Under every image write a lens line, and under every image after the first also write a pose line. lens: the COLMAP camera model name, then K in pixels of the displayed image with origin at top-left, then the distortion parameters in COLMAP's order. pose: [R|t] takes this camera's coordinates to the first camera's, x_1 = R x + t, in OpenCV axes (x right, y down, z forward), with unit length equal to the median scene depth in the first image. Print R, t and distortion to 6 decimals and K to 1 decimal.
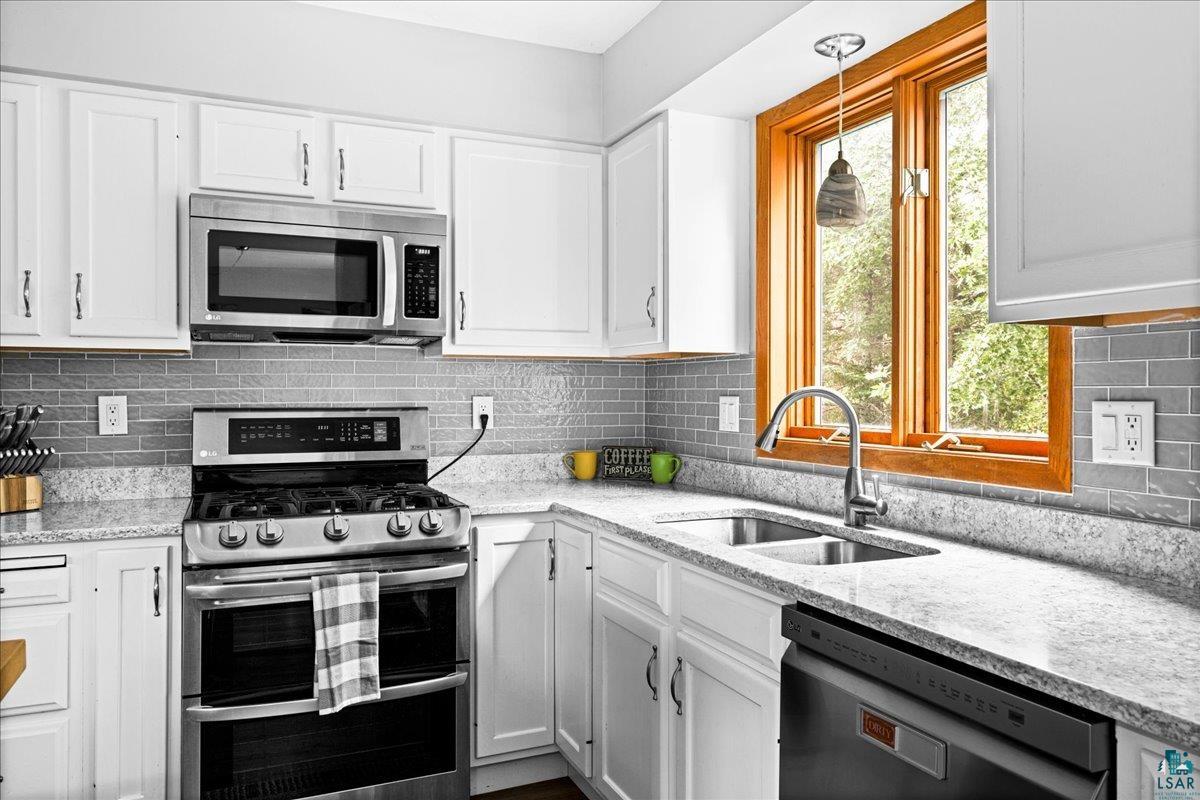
lens RADIAL K [[843.2, 0, 600.0], [0, 843.2, 400.0], [0, 0, 1]] dist [-0.006390, -0.001392]
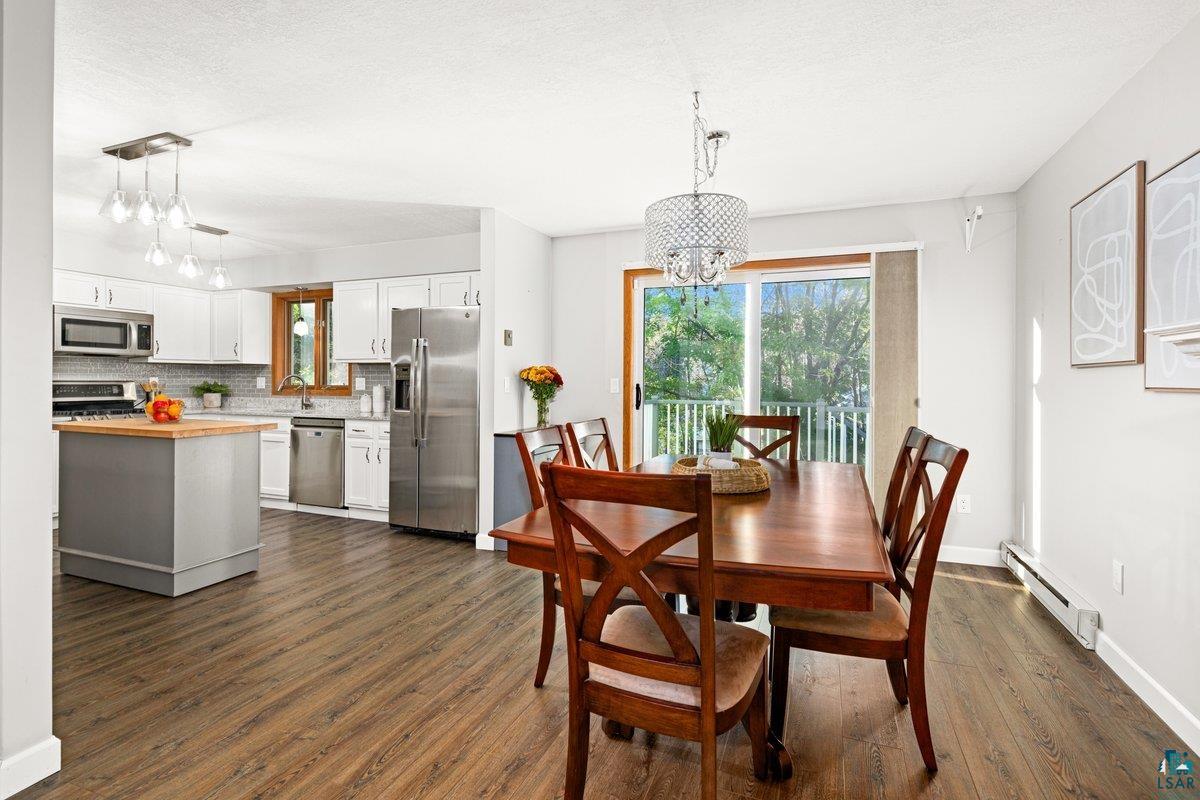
lens RADIAL K [[583.5, 0, 598.5], [0, 583.5, 385.7], [0, 0, 1]] dist [0.001129, 0.000391]
pose [[0.713691, -0.003129, 0.700453, -0.516806], [0.002555, 0.999995, 0.001863, 0.028037], [-0.700456, 0.000459, 0.713696, -1.569592]]
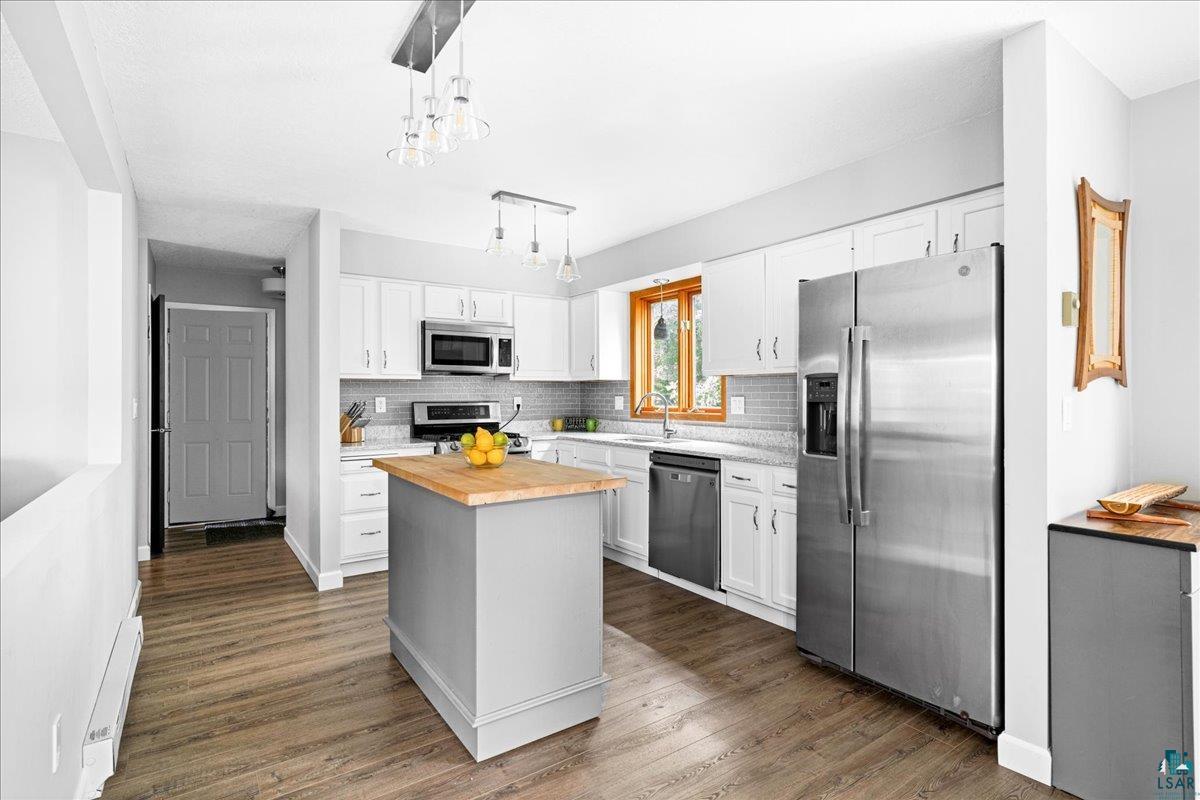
lens RADIAL K [[583.5, 0, 598.5], [0, 583.5, 385.7], [0, 0, 1]] dist [0.001129, 0.000391]
pose [[0.980944, -0.000400, 0.194291, -0.286850], [0.005259, 0.999686, -0.024496, 0.007658], [-0.194220, 0.025051, 0.980638, -0.841302]]
